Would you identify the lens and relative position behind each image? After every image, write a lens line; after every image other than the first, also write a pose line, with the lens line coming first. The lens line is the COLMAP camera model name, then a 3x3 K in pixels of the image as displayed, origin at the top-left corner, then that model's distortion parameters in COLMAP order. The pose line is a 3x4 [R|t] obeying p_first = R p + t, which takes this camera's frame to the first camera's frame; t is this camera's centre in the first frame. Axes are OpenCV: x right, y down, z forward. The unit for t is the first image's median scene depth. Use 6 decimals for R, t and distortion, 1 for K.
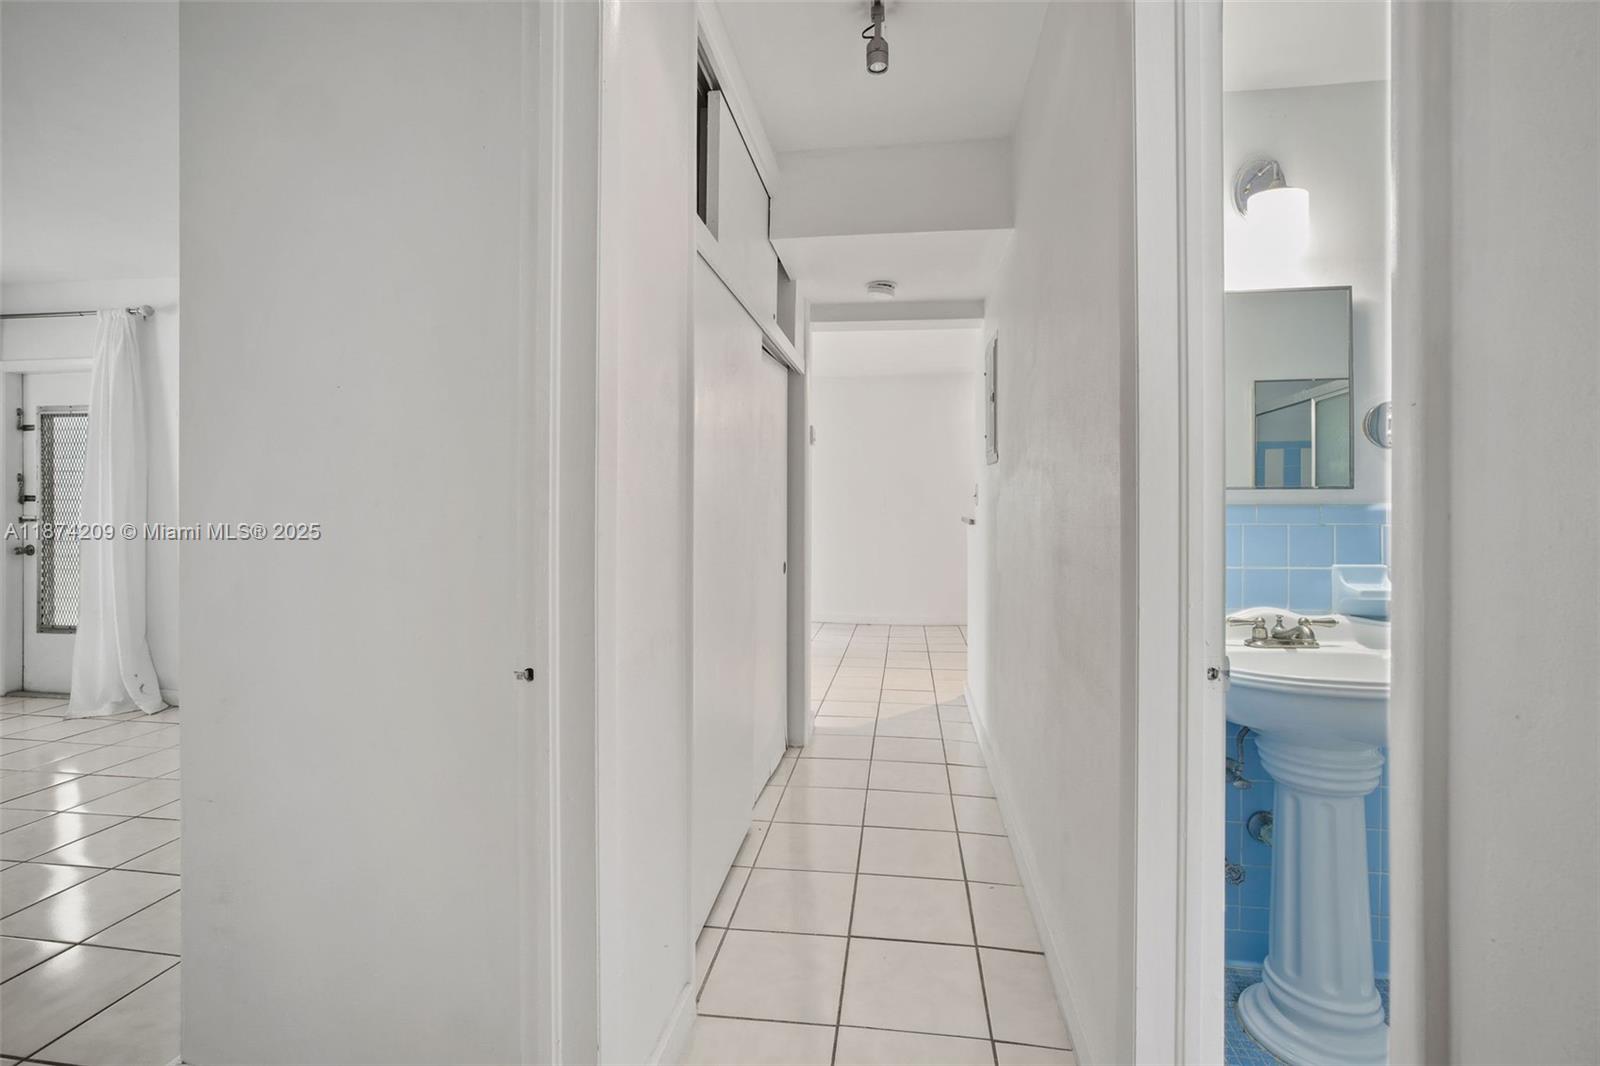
lens RADIAL K [[709.3, 0, 806.7], [0, 709.3, 509.7], [0, 0, 1]] dist [-0.027757, 0.009798]
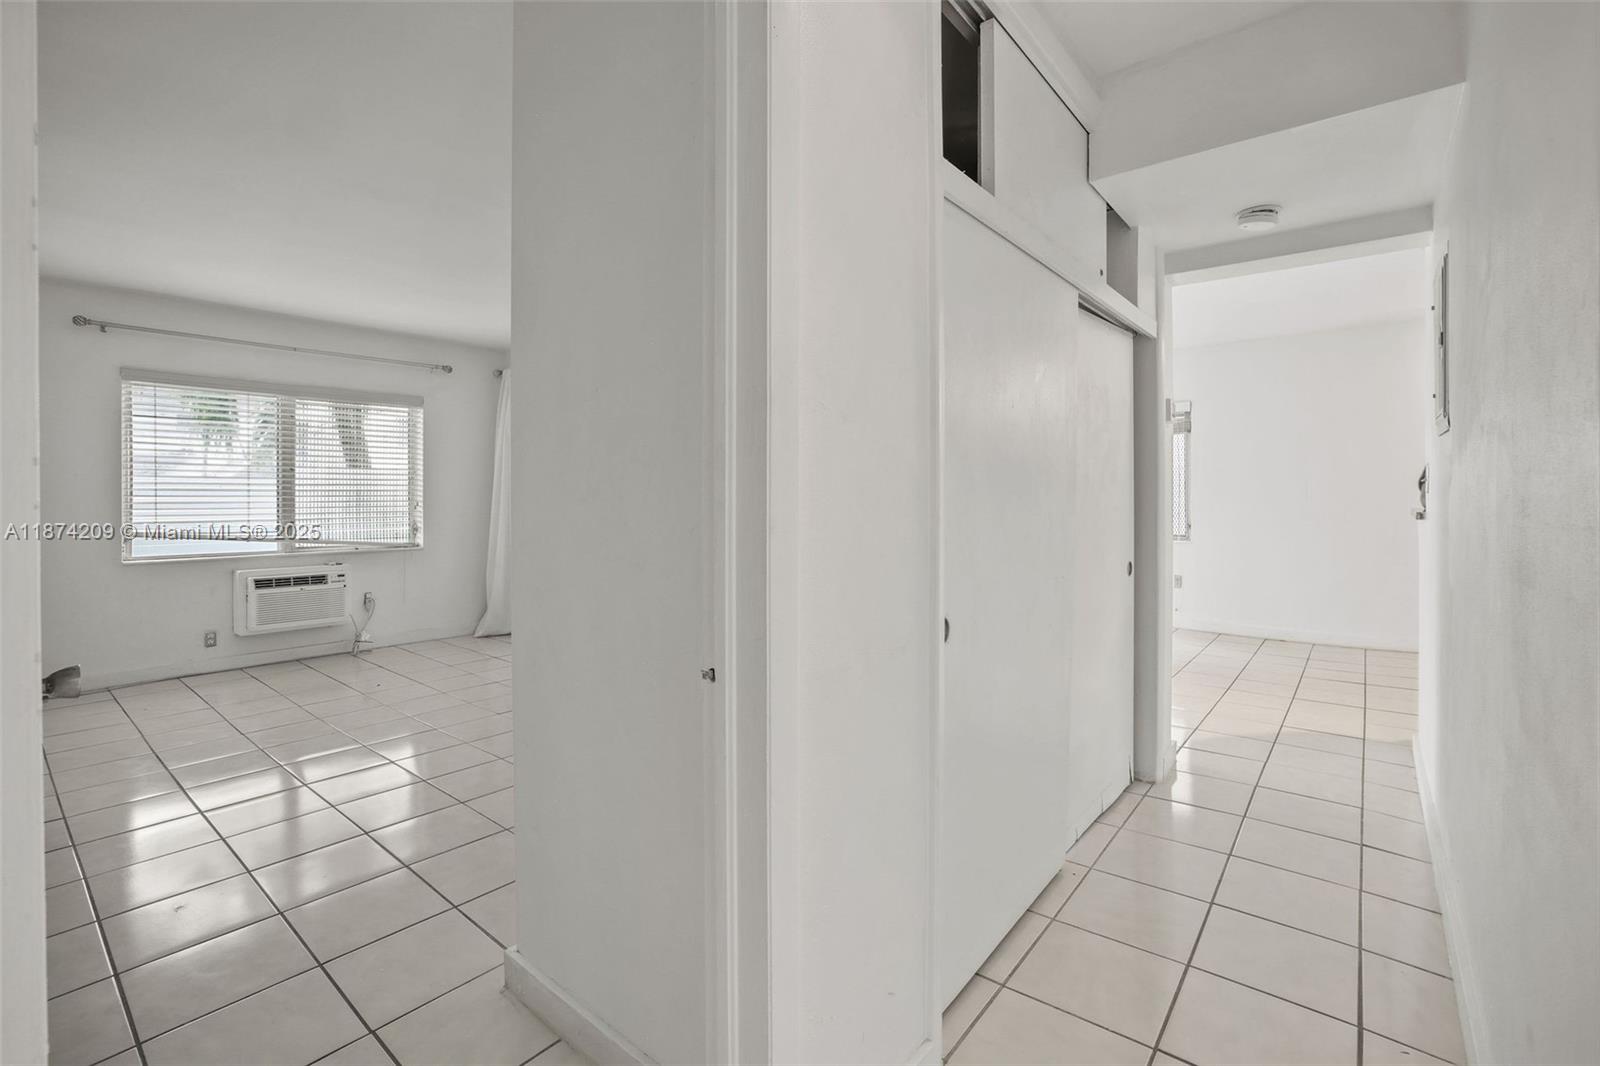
lens RADIAL K [[709.3, 0, 801.9], [0, 709.3, 502.5], [0, 0, 1]] dist [-0.027757, 0.009798]
pose [[0.861305, -0.002385, -0.508082, 0.065359], [0.003484, 0.999993, 0.001212, 0.000252], [0.508076, -0.002813, 0.861308, 0.078852]]
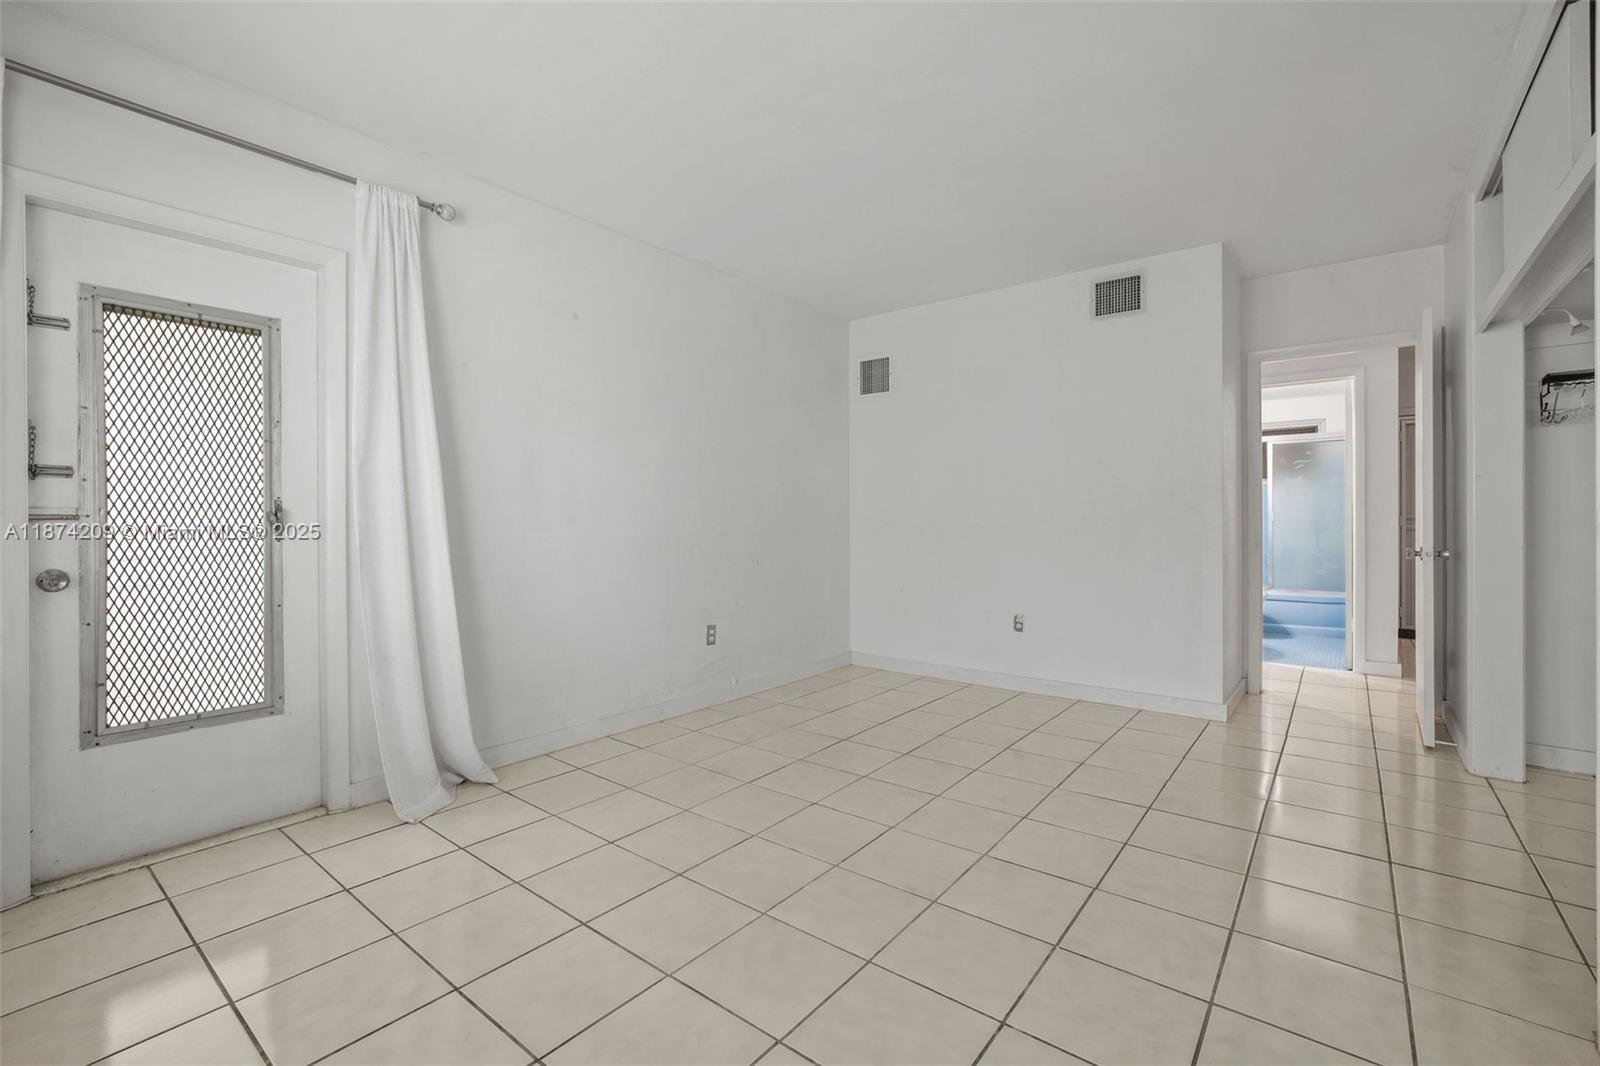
lens RADIAL K [[709.3, 0, 792.8], [0, 709.3, 519.8], [0, 0, 1]] dist [-0.027757, 0.009798]
pose [[0.497817, -0.003644, 0.867275, -2.122943], [0.005293, 0.999985, 0.001164, 0.031674], [-0.867266, 0.004011, 0.497829, 0.546920]]
